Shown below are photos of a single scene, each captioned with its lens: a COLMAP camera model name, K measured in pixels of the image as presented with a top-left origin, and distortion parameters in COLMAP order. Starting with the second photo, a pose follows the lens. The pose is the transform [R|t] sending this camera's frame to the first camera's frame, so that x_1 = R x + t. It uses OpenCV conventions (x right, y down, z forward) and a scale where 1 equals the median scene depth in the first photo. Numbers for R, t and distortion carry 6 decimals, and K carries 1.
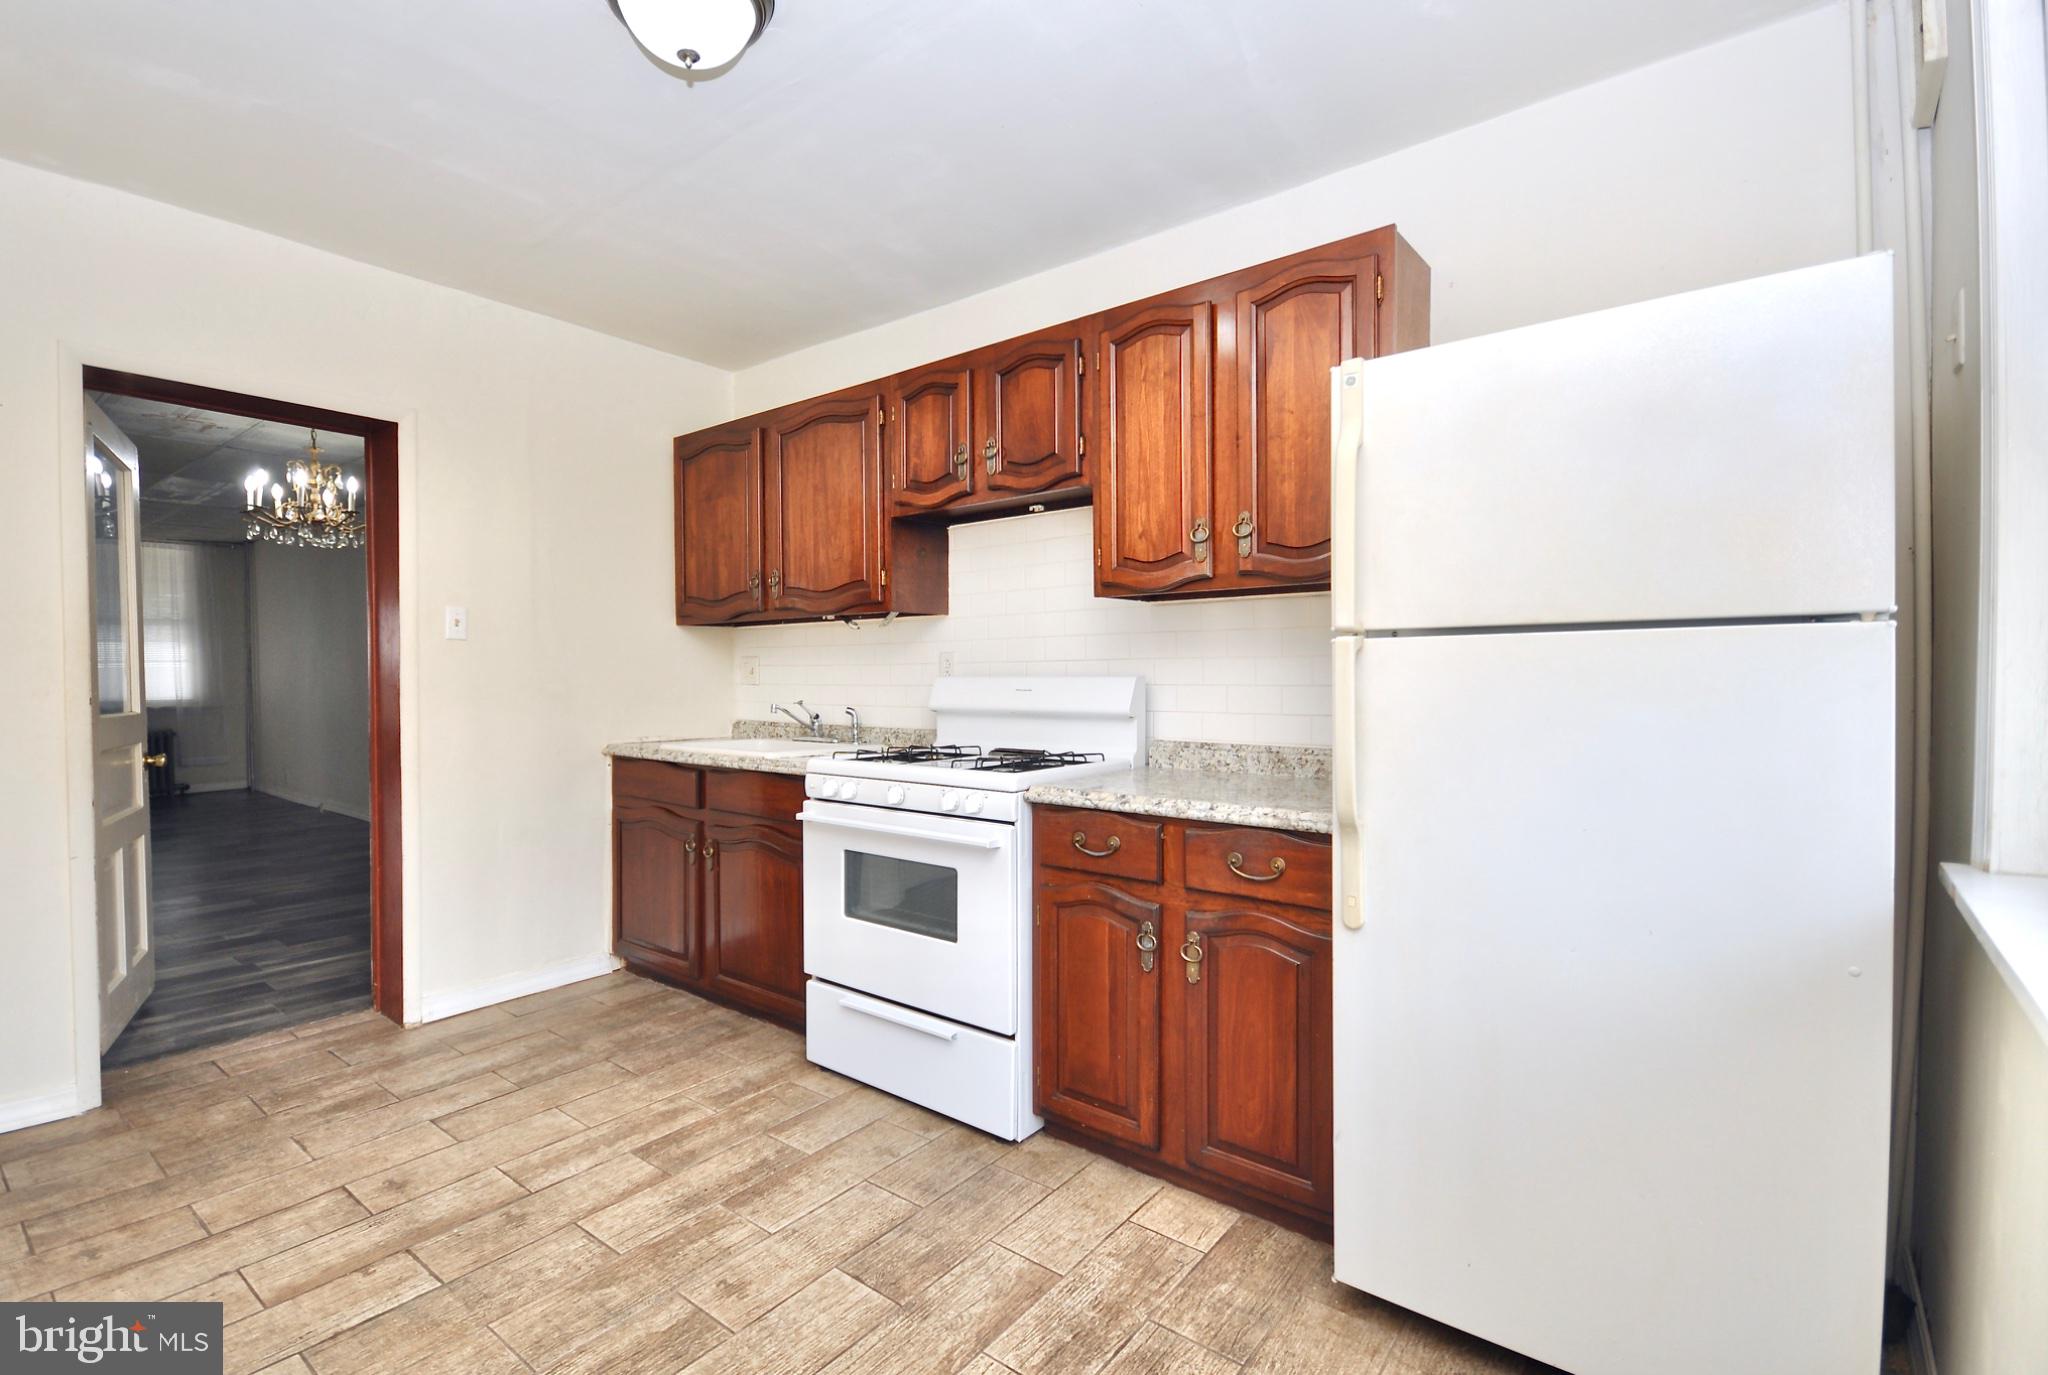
lens RADIAL K [[940.4, 0, 982.3], [0, 940.4, 685.3], [0, 0, 1]] dist [-0.001800, 0.000049]
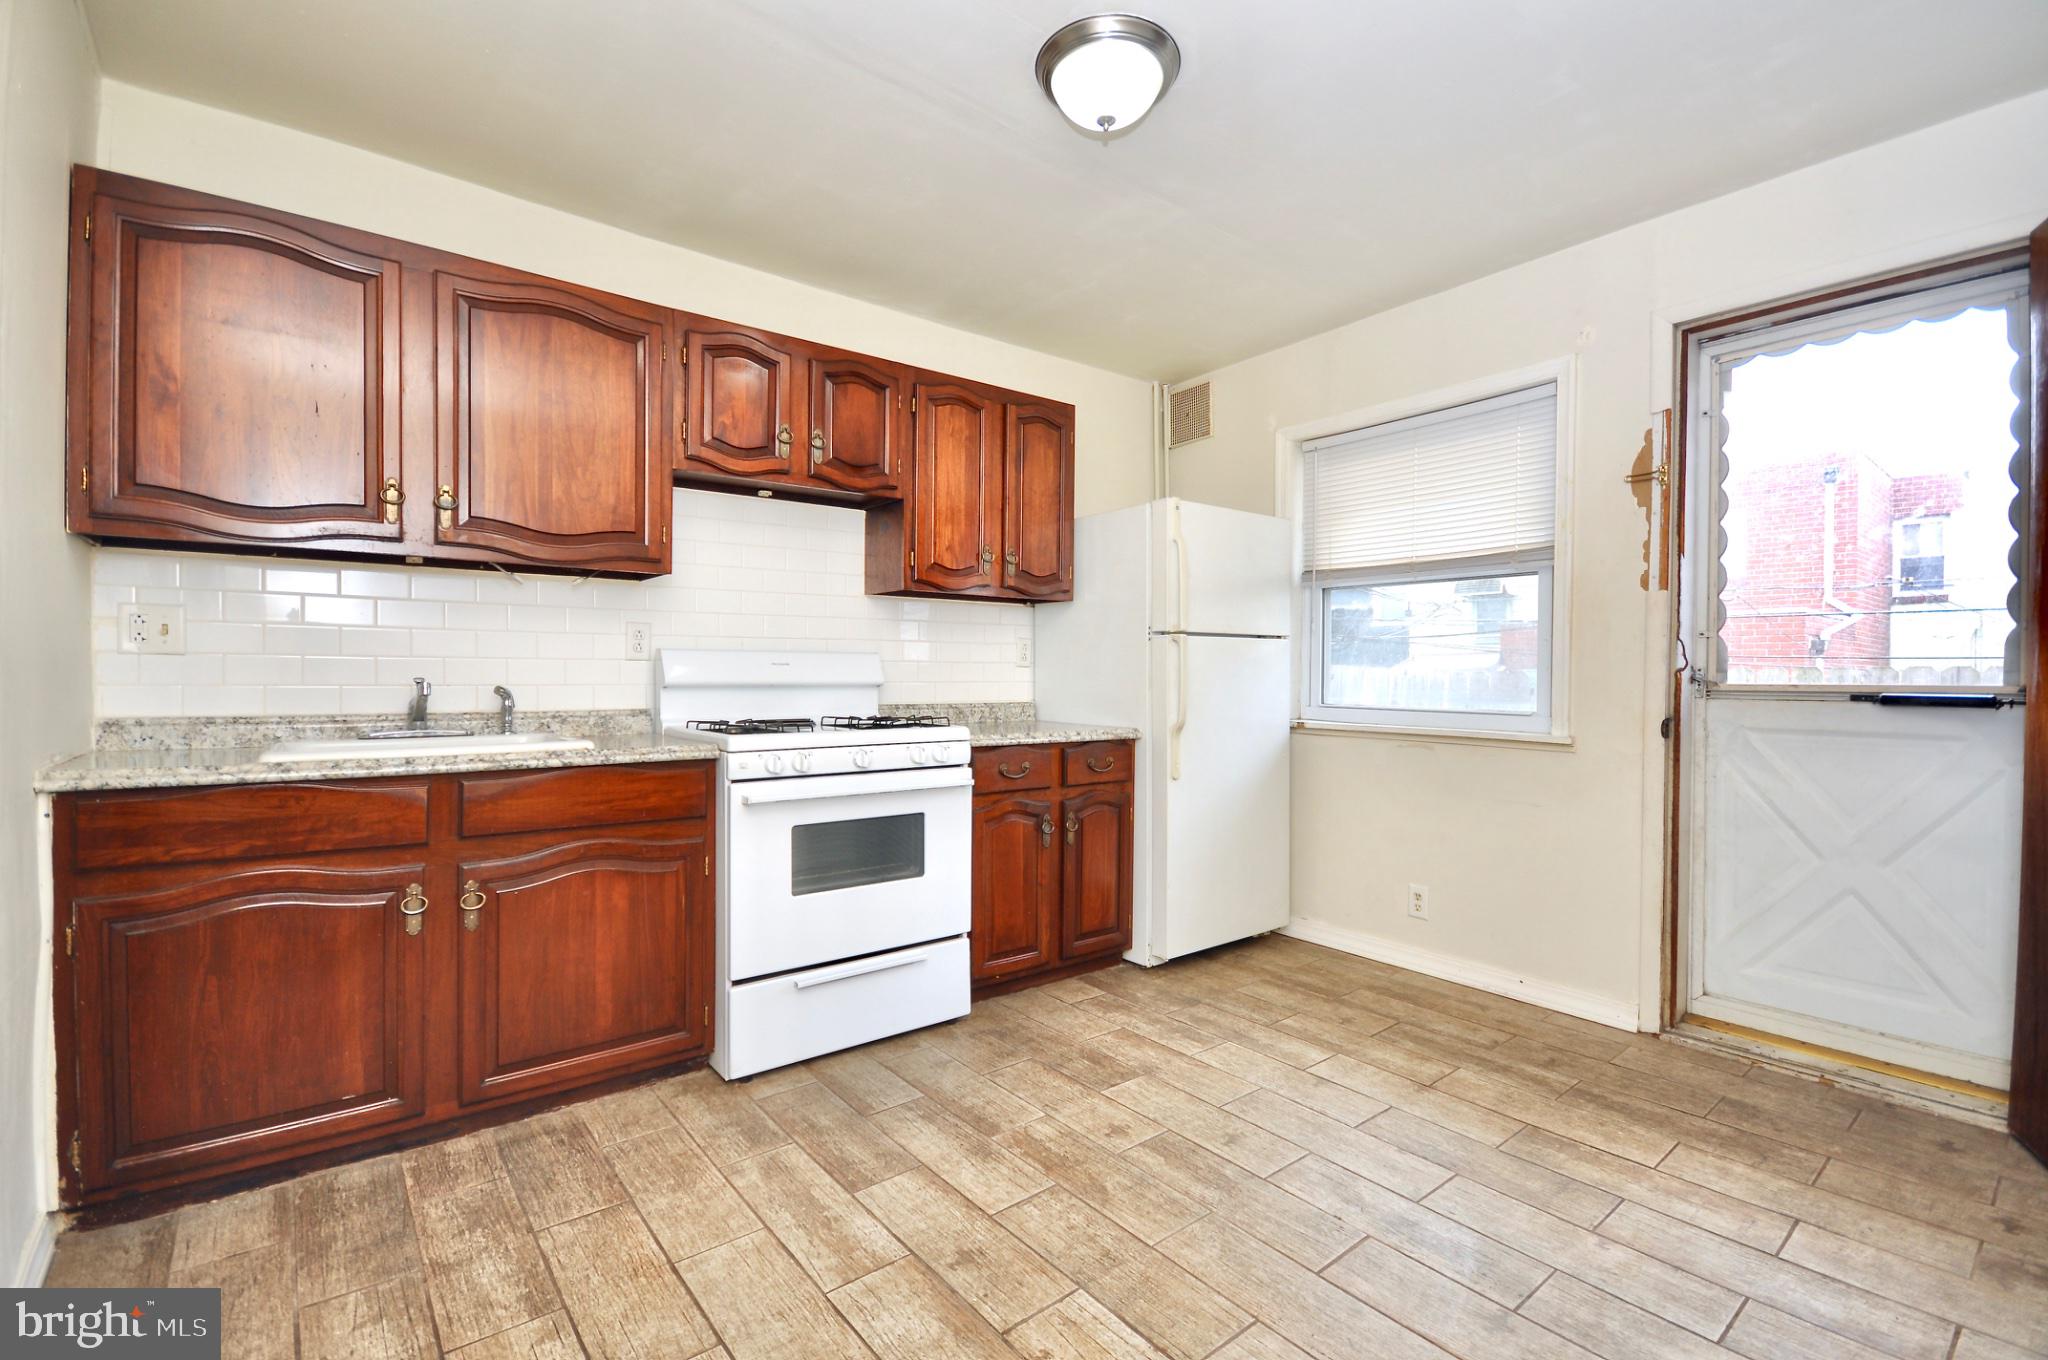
lens RADIAL K [[878.7, 0, 995.4], [0, 878.7, 679.3], [0, 0, 1]] dist [0.001544, -0.005209]
pose [[0.228088, 0.000644, 0.973640, -1.064434], [0.004783, 0.999987, -0.001782, 0.031243], [-0.973629, 0.005064, 0.228082, 0.655297]]
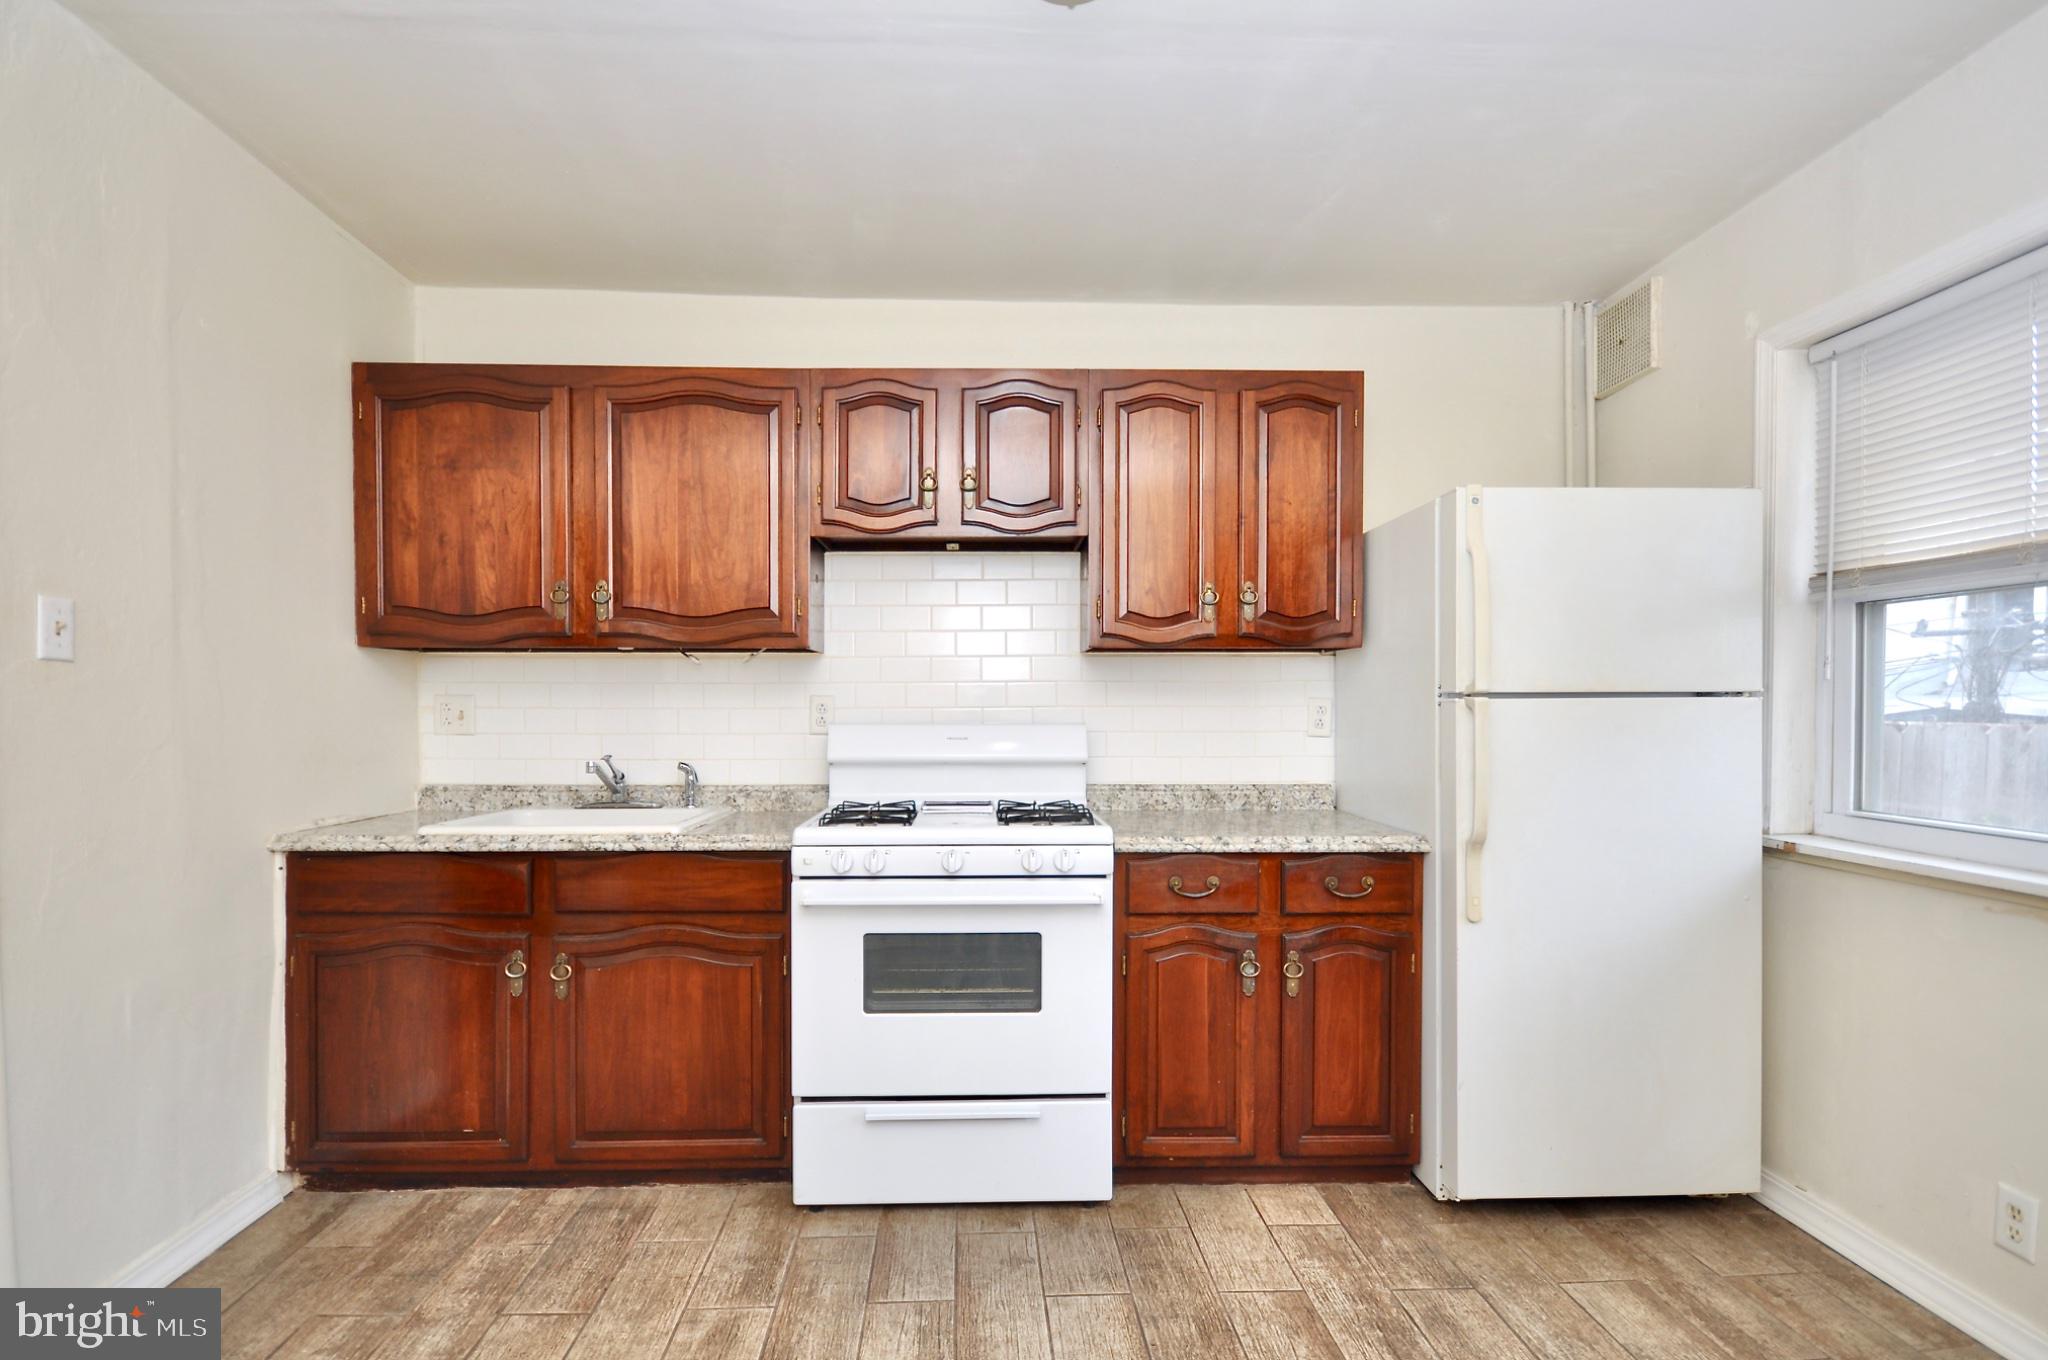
lens RADIAL K [[932.9, 0, 997.7], [0, 932.9, 716.3], [0, 0, 1]] dist [0.000714, -0.000522]
pose [[0.747006, -0.000345, 0.664817, -0.669472], [0.003866, 0.999985, -0.003825, -0.016156], [-0.664806, 0.005427, 0.746997, 0.331337]]
